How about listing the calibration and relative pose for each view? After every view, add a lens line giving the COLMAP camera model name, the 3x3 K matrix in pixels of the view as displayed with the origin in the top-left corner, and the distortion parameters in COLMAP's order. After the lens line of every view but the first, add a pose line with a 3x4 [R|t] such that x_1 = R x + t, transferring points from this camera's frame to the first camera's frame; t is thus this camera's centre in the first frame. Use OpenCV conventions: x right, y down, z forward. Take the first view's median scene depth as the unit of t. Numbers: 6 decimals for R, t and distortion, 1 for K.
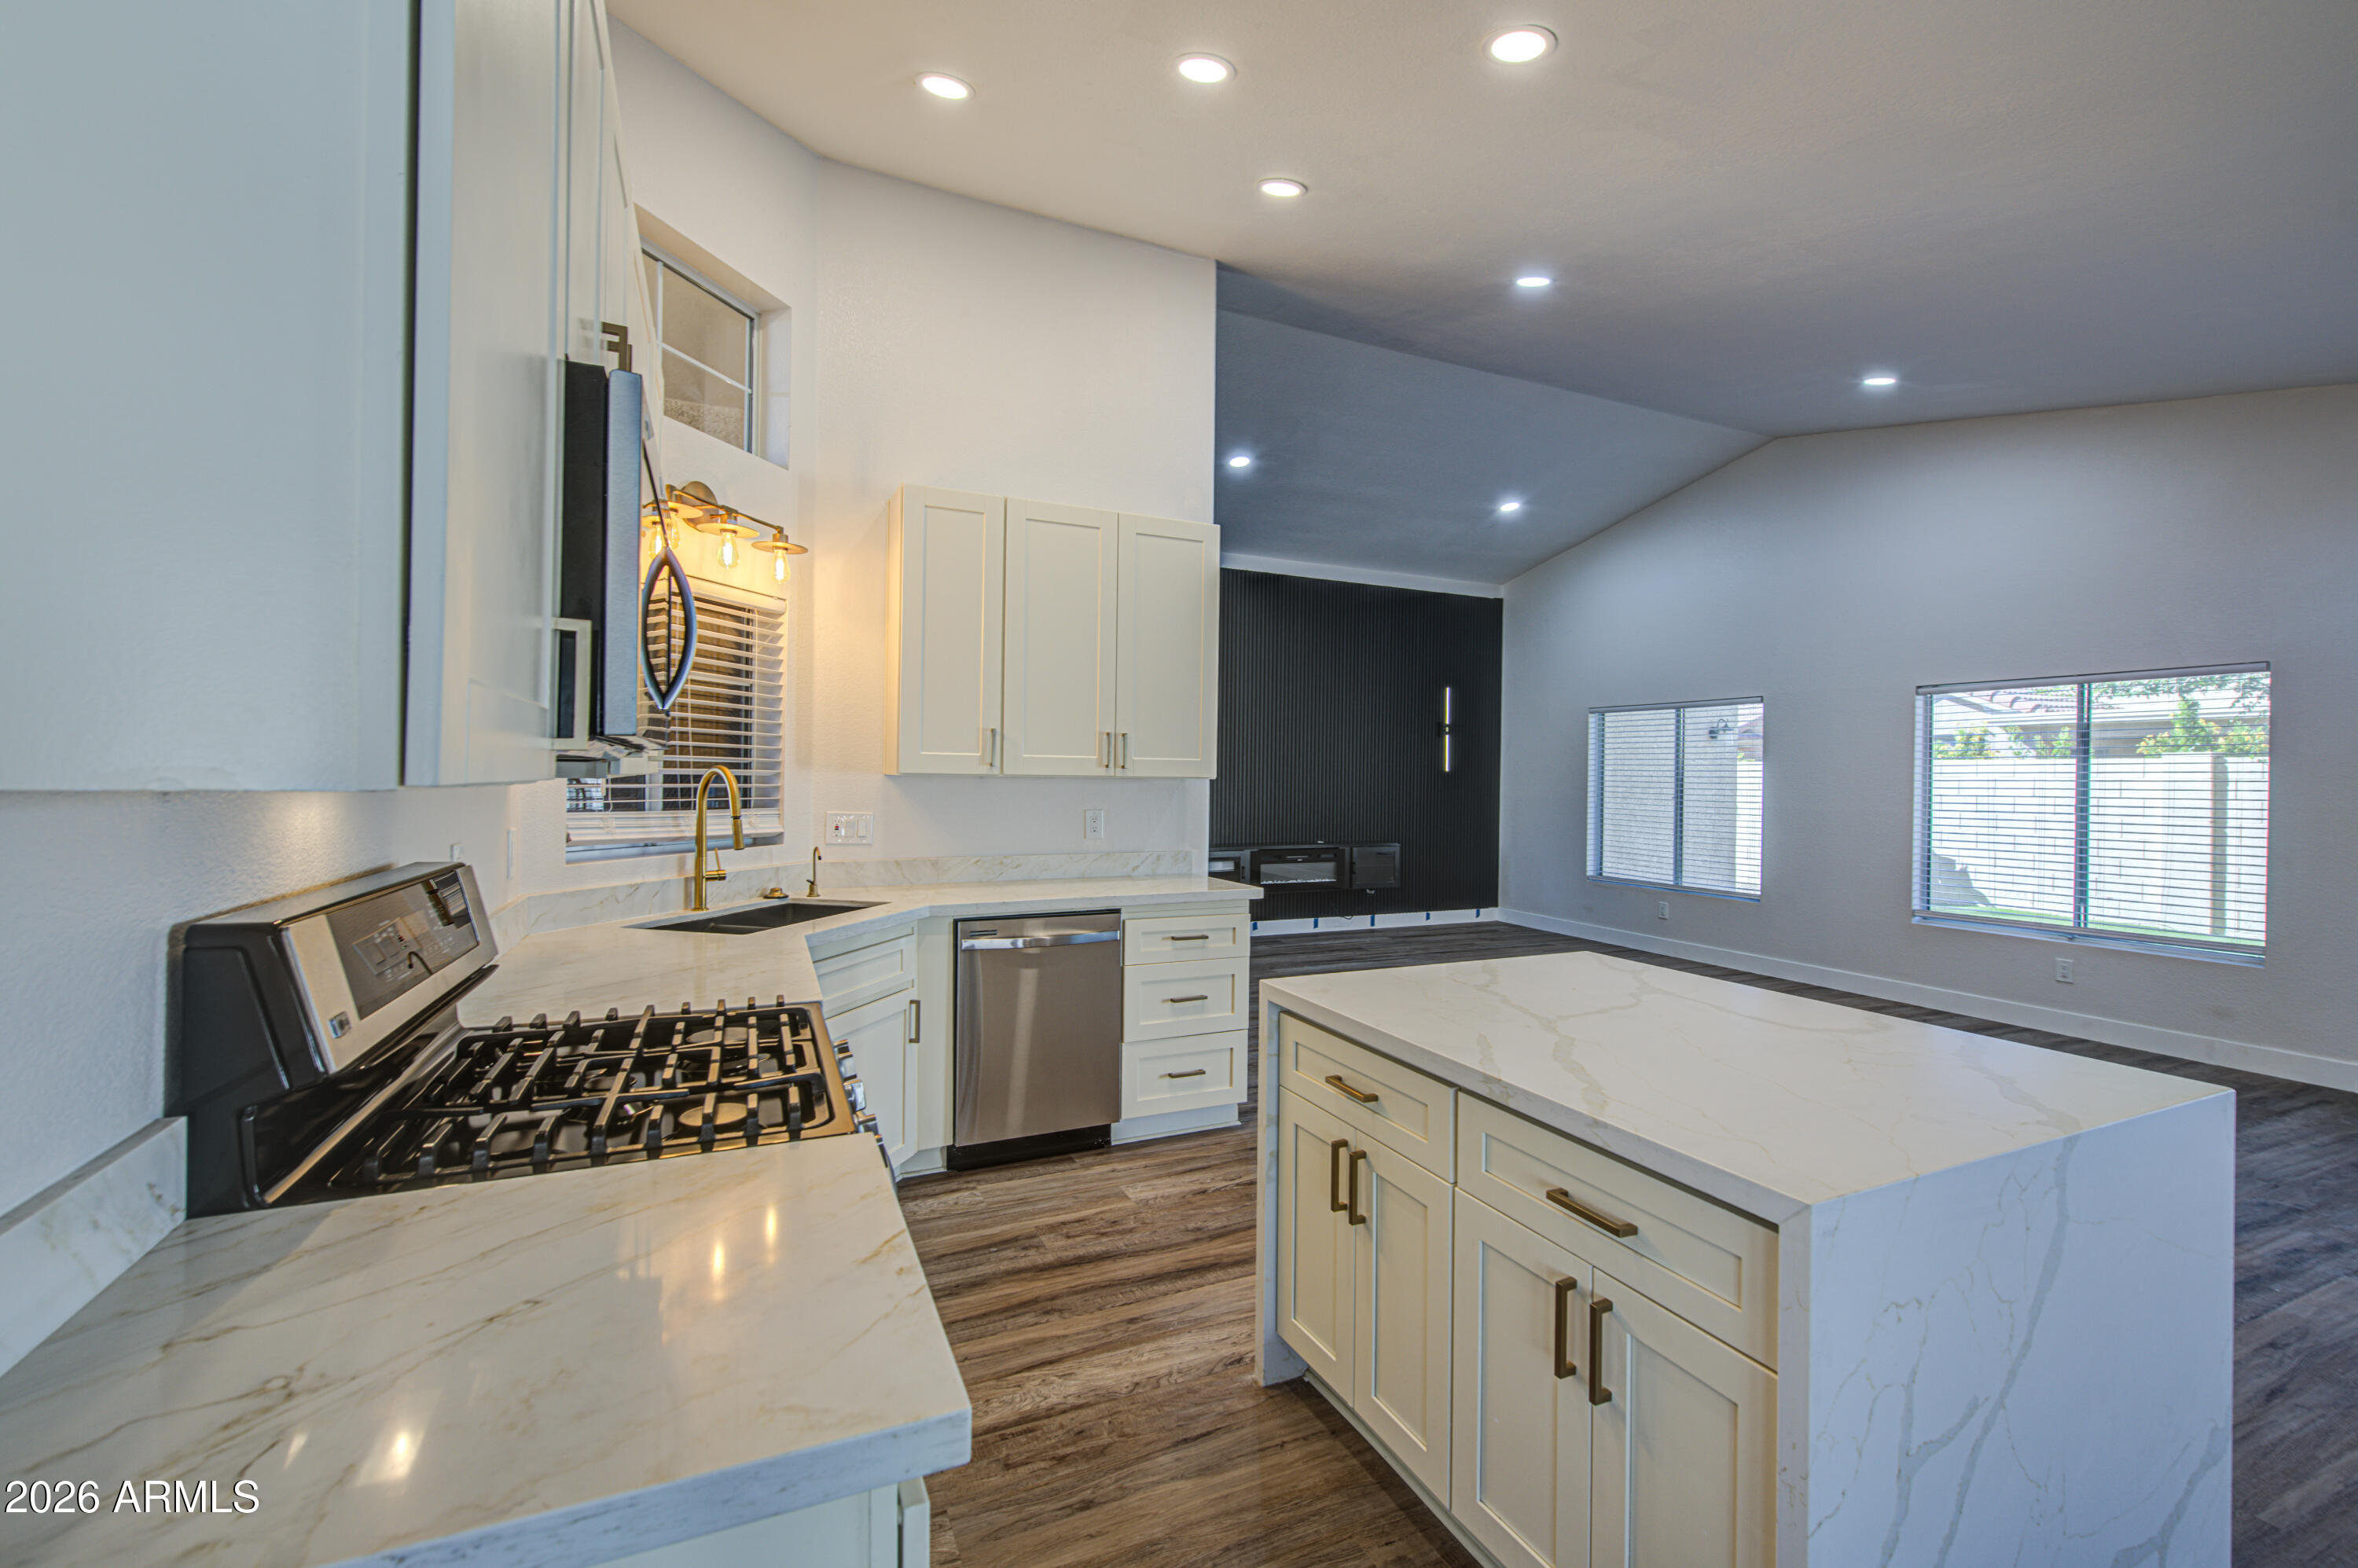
lens RADIAL K [[990.7, 0, 1196.5], [0, 990.7, 781.4], [0, 0, 1]] dist [-0.007380, 0.000629]
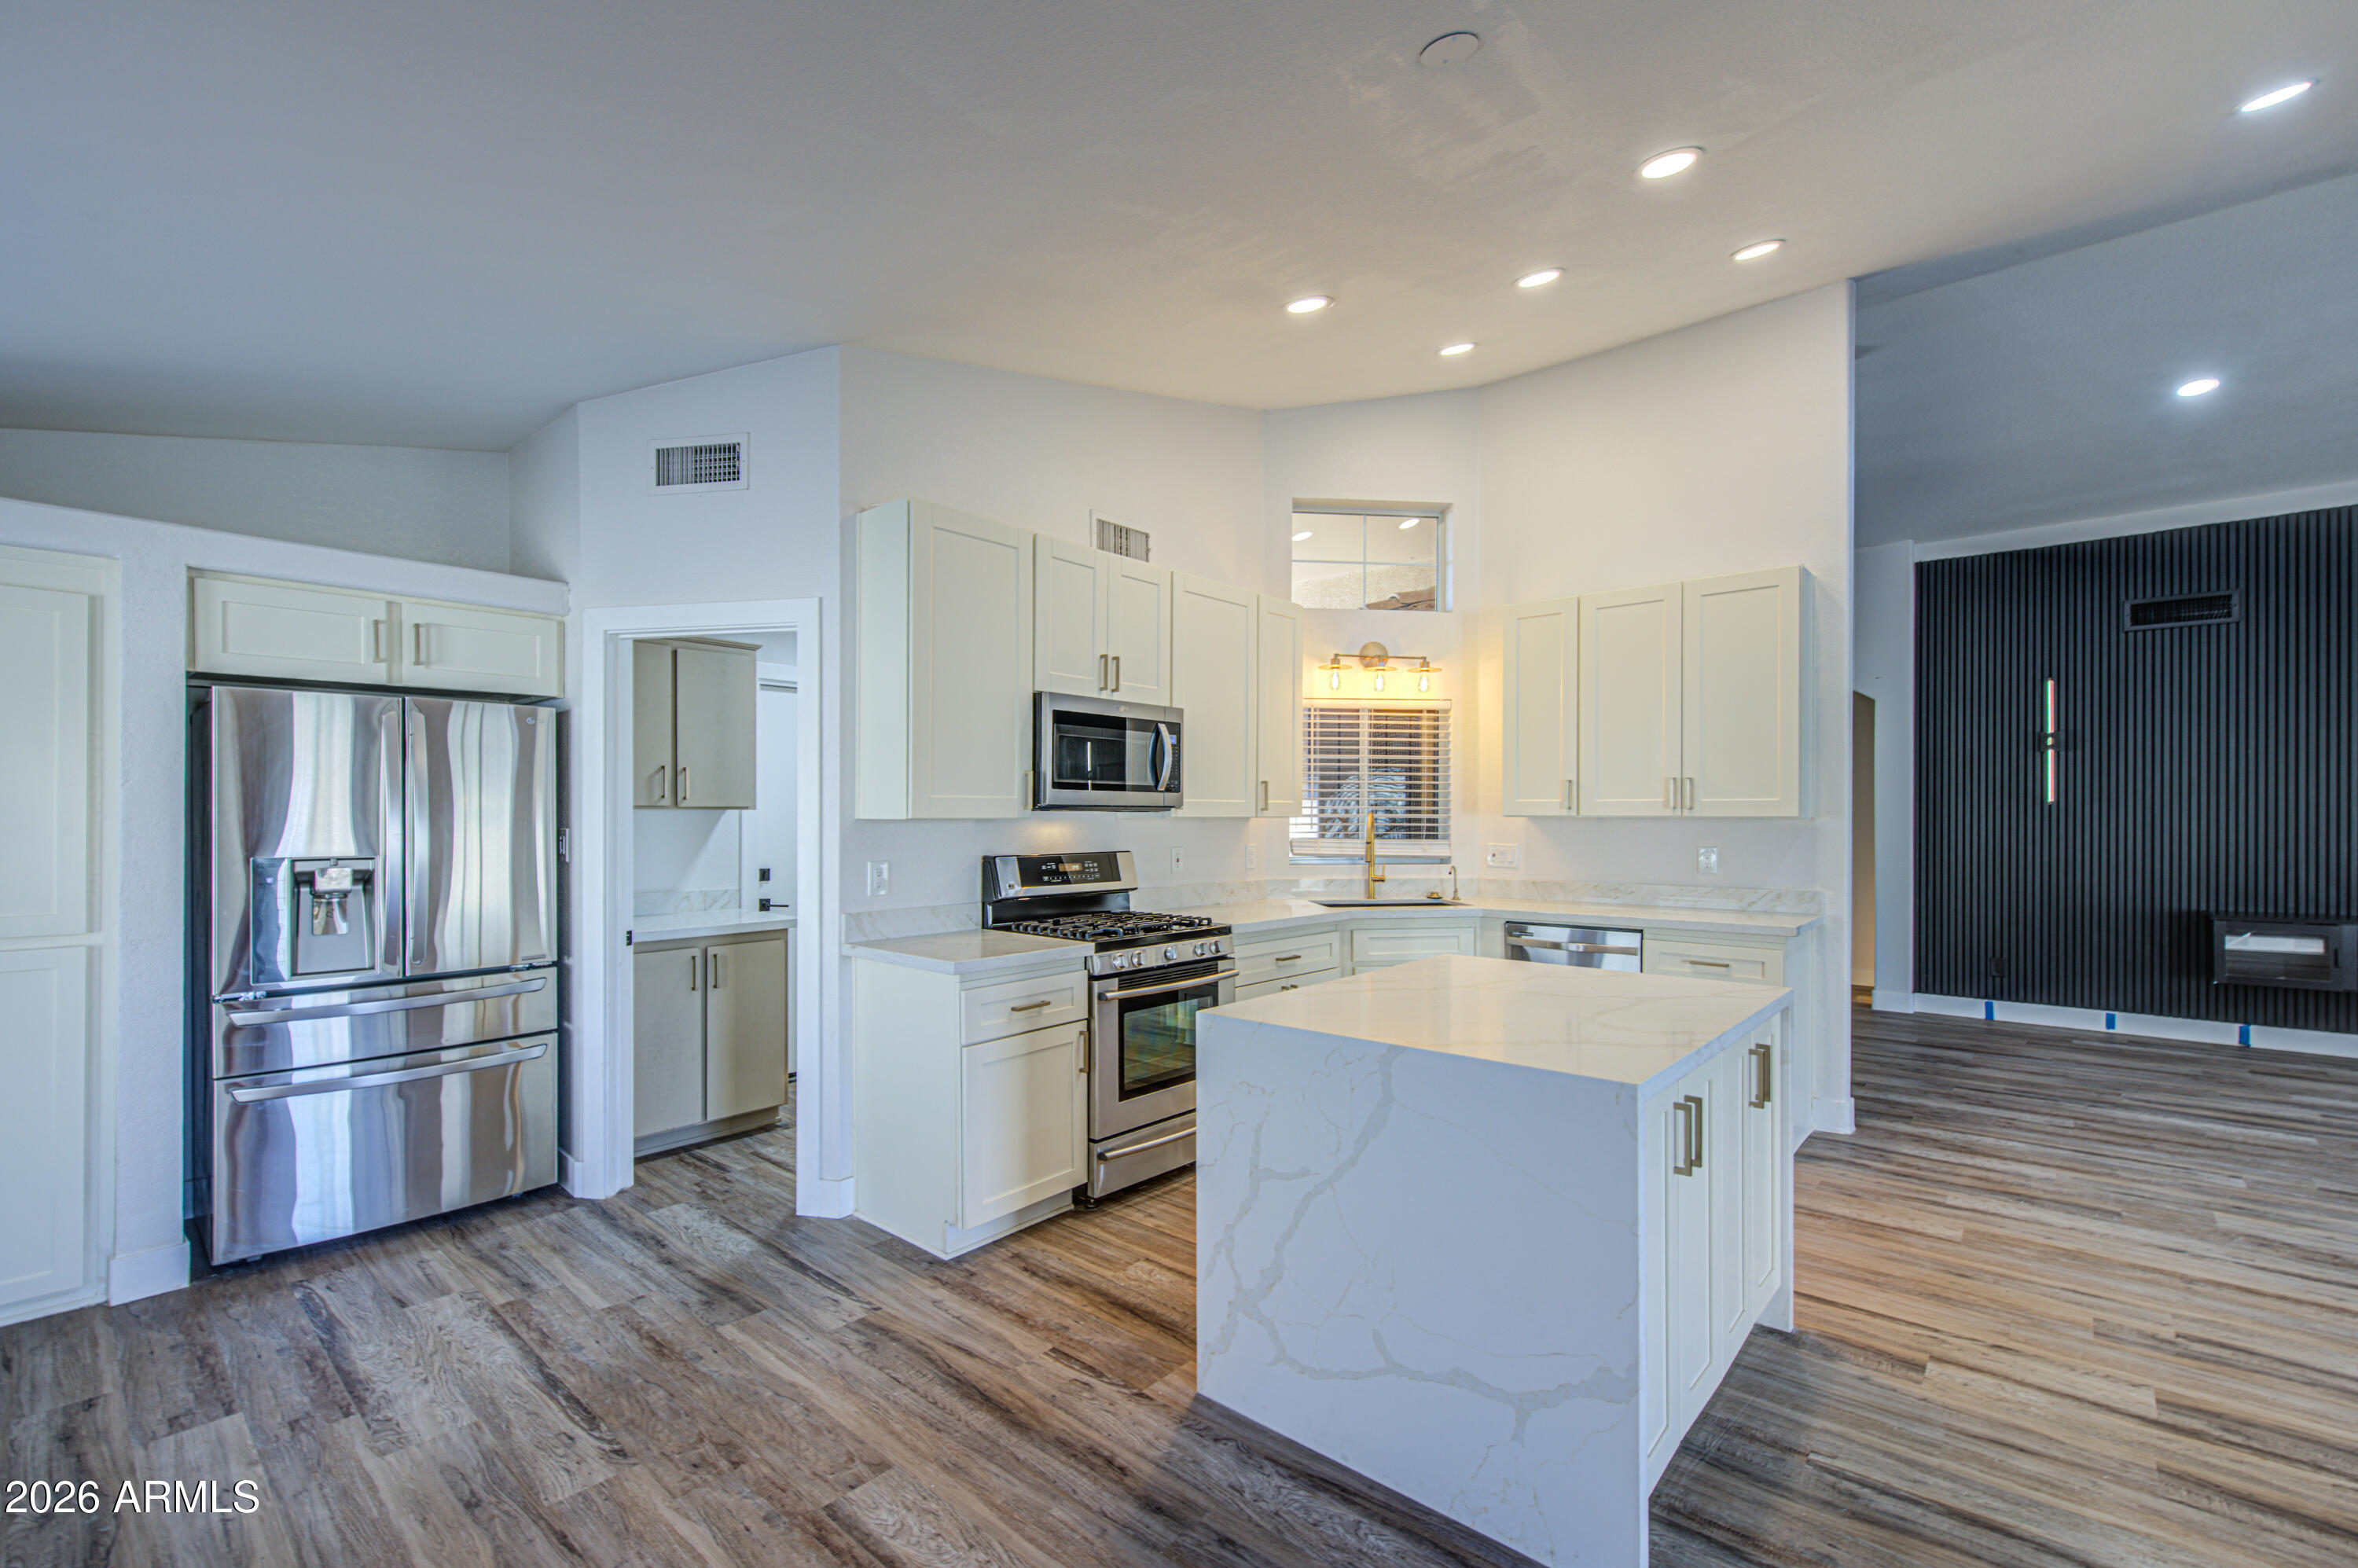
lens RADIAL K [[990.7, 0, 1111.5], [0, 990.7, 813.1], [0, 0, 1]] dist [-0.007380, 0.000629]
pose [[0.376789, -0.011296, -0.926230, 0.746408], [-0.000026, 0.999926, -0.012205, 0.004803], [0.926299, 0.004623, 0.376760, -0.018621]]
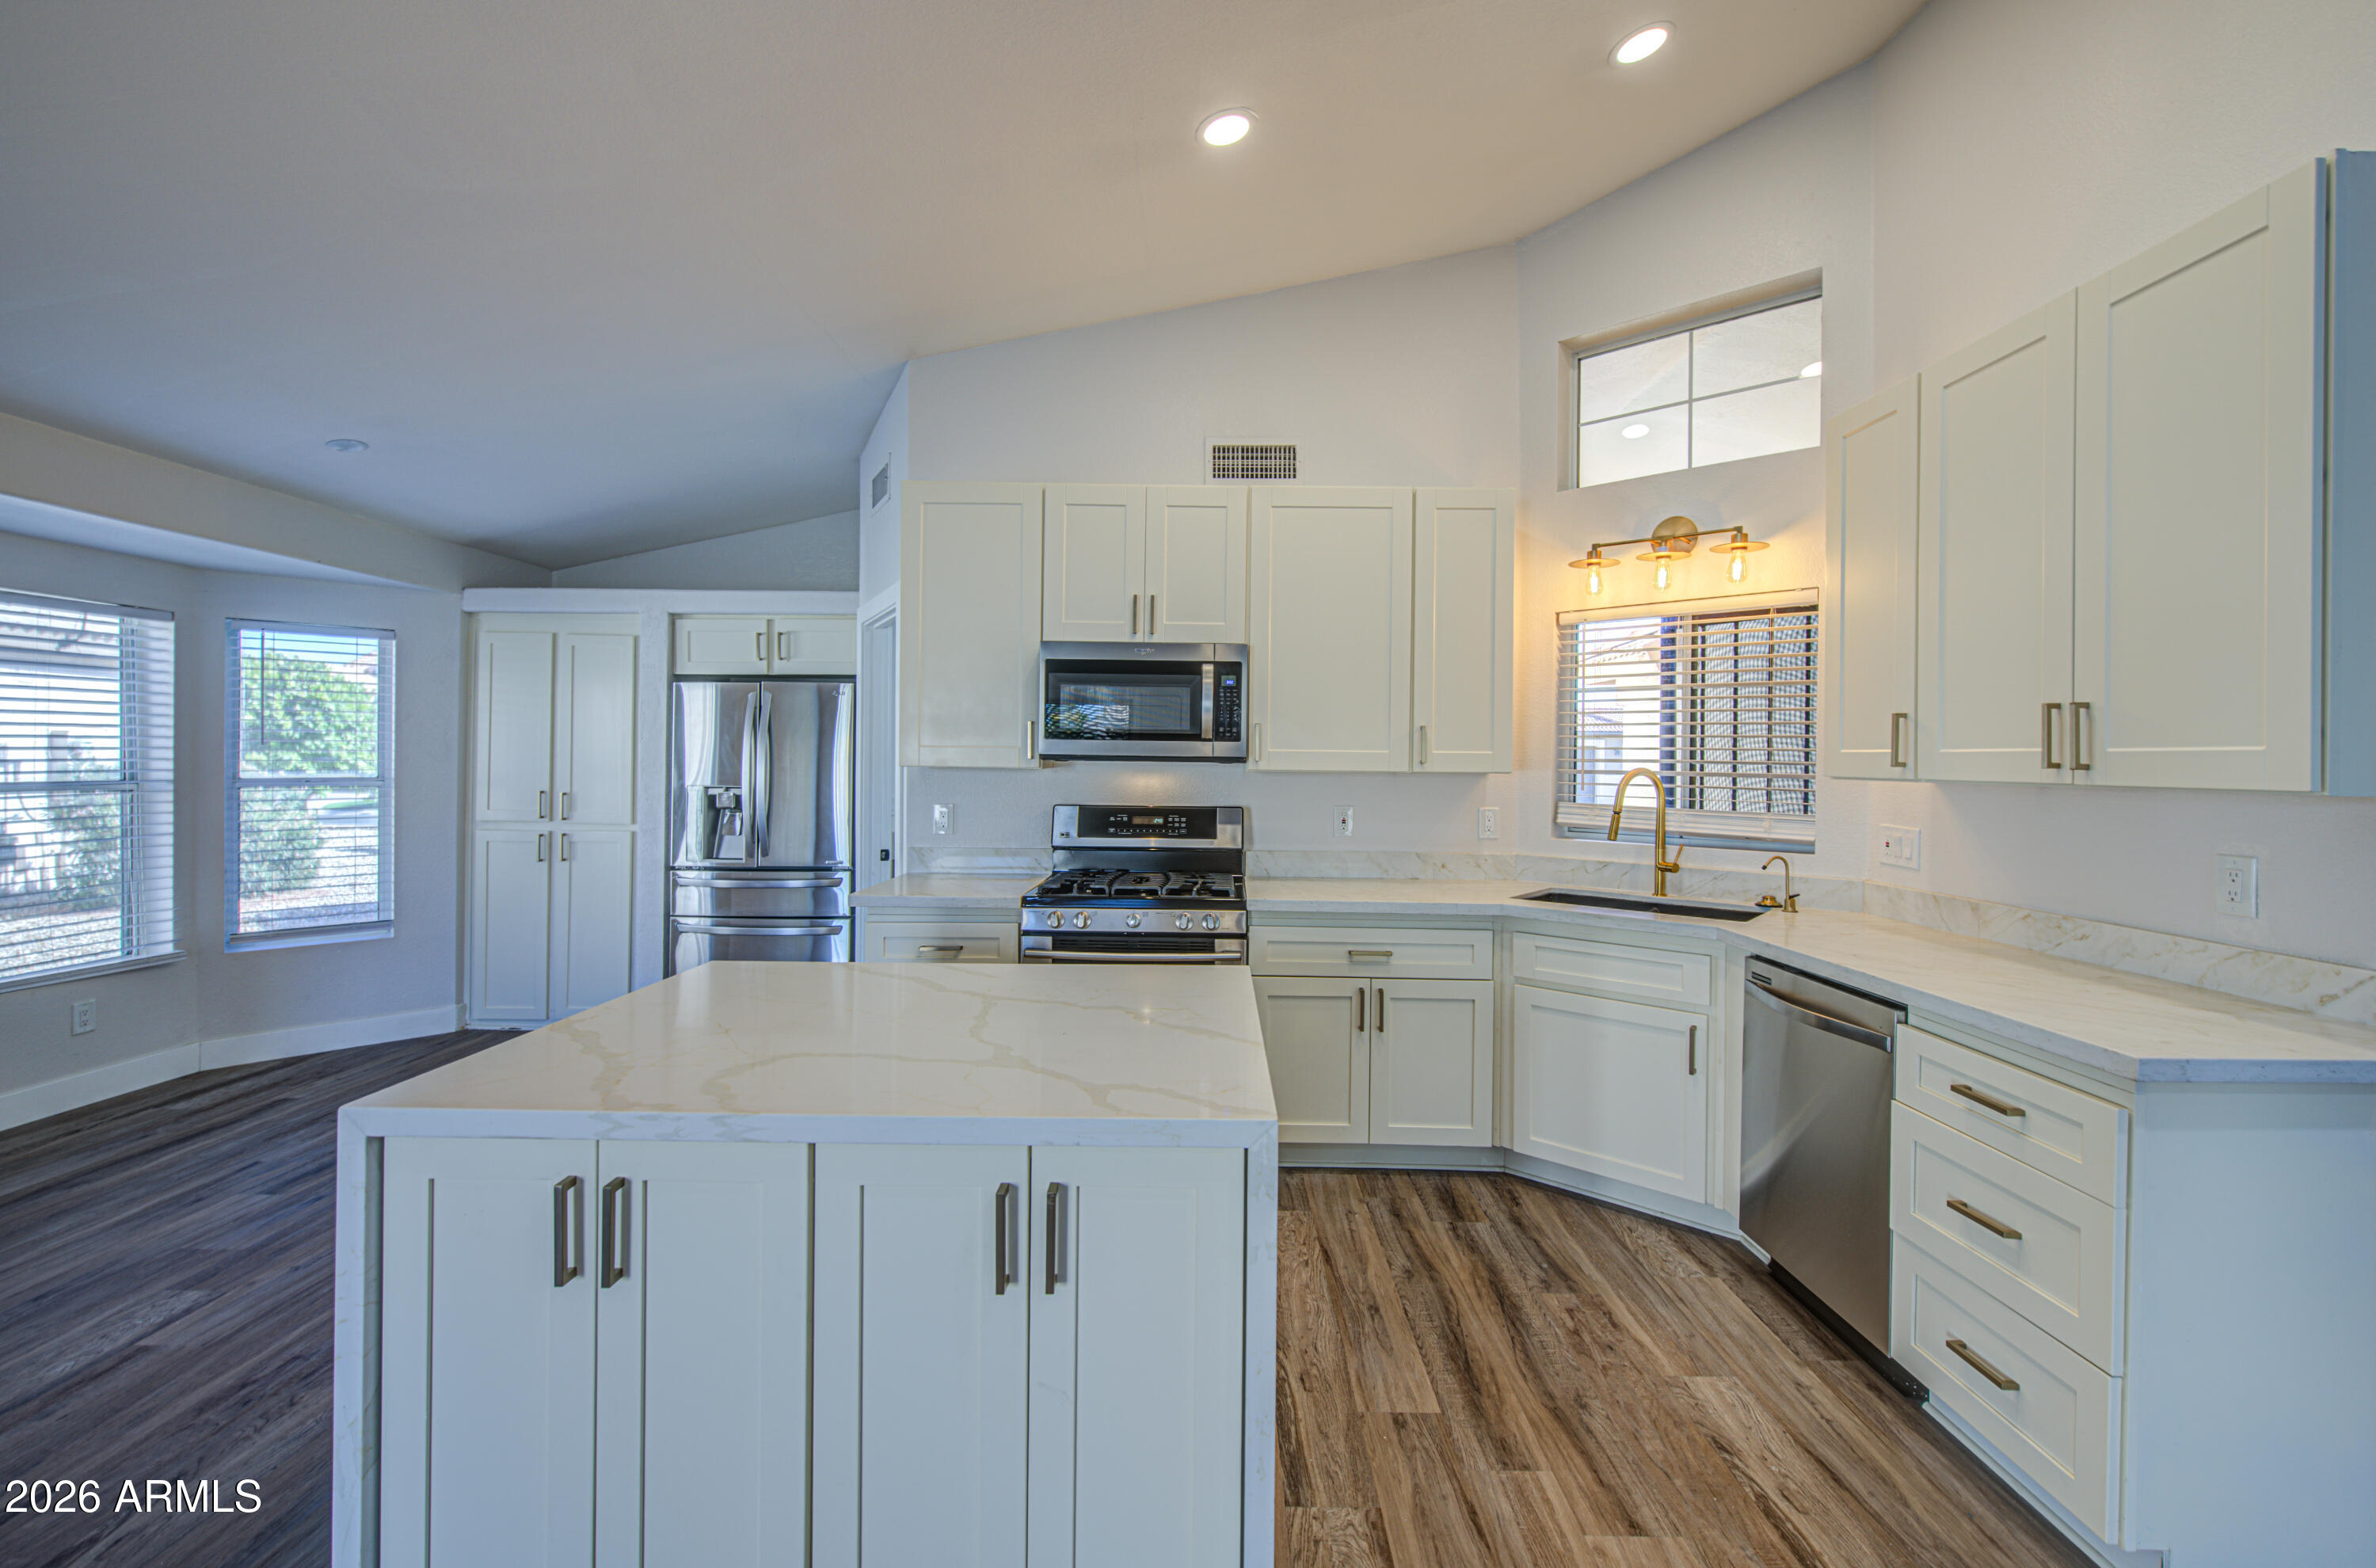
lens RADIAL K [[998.2, 0, 1180.3], [0, 998.2, 739.3], [0, 0, 1]] dist [-0.007380, 0.000629]
pose [[-0.452223, -0.030264, -0.891391, 0.637502], [-0.017864, 0.999531, -0.024873, -0.008387], [0.891726, 0.004676, -0.452551, 0.851606]]
